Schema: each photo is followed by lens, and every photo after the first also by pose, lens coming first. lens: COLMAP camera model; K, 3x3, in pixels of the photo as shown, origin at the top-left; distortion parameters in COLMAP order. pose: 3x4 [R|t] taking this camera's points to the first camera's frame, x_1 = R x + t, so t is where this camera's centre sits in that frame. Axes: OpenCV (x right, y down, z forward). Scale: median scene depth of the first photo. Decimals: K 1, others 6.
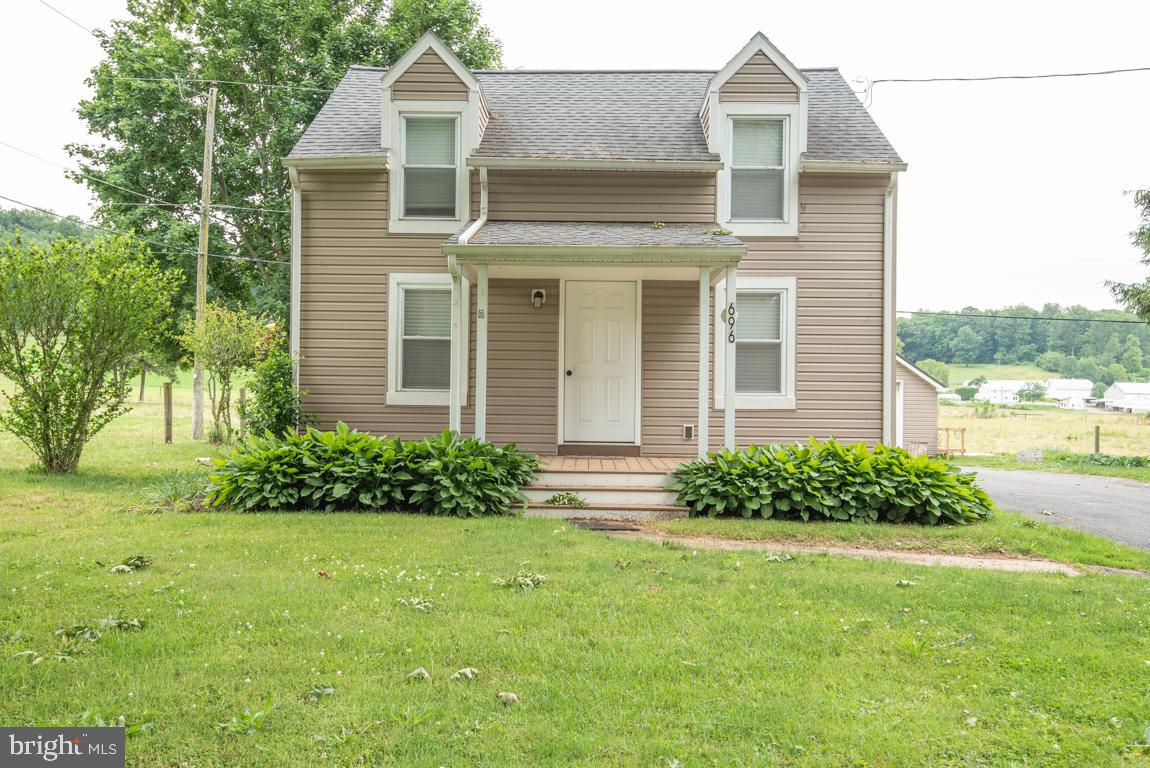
lens RADIAL K [[1040.6, 0, 575.0], [0, 1040.6, 384.0], [0, 0, 1]] dist [0.056196, -0.004300]
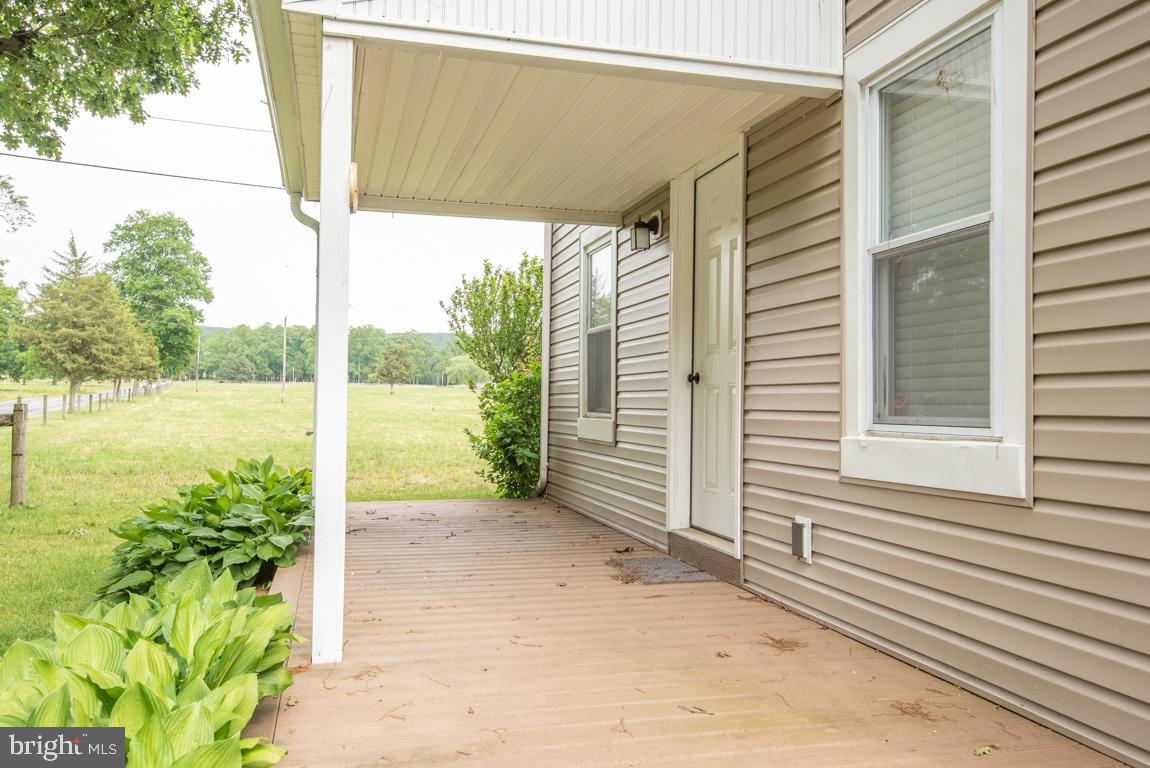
lens RADIAL K [[980.9, 0, 575.0], [0, 980.9, 384.0], [0, 0, 1]] dist [0.002258, 0.001648]
pose [[0.275607, -0.029340, -0.960822, 0.178033], [0.002546, 0.999553, -0.029793, 0.002339], [0.961267, 0.005765, 0.275559, 0.383530]]
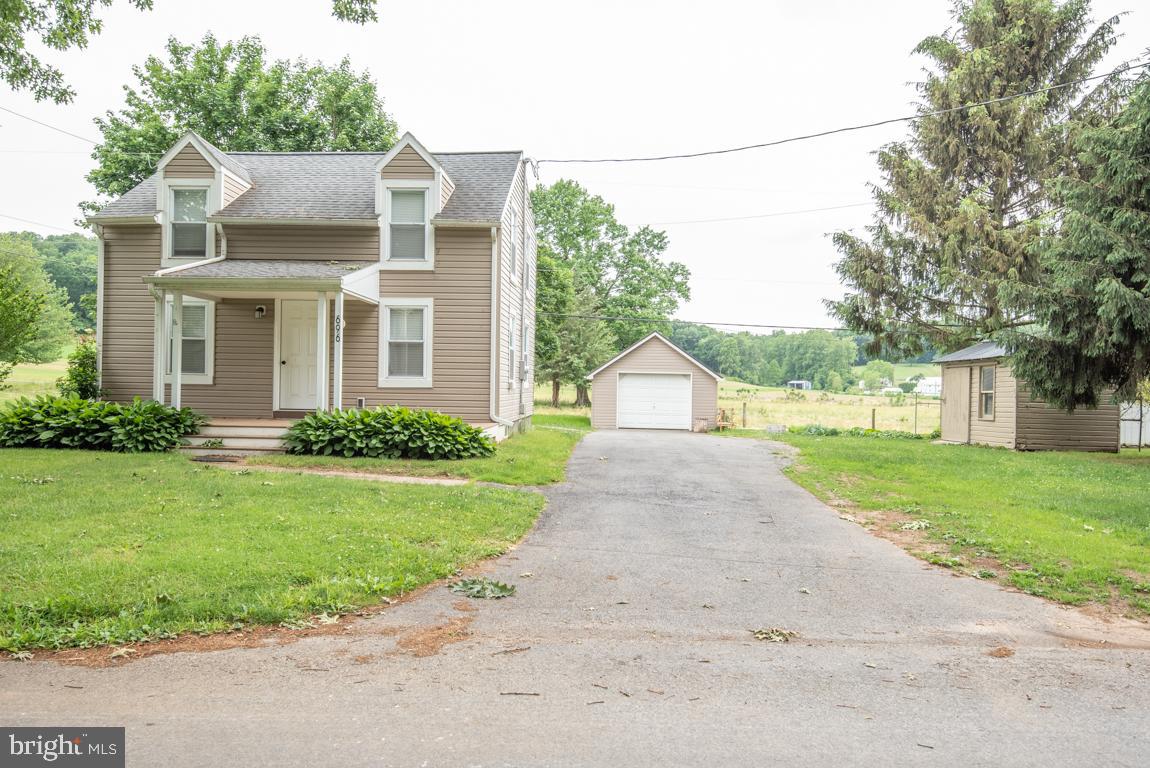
lens RADIAL K [[828.4, 0, 575.0], [0, 828.4, 384.0], [0, 0, 1]] dist [0.025241, -0.005128]
pose [[0.999326, 0.004571, -0.036420, 0.204316], [-0.004338, 0.999970, 0.006492, 0.004777], [0.036448, -0.006329, 0.999315, -0.073206]]
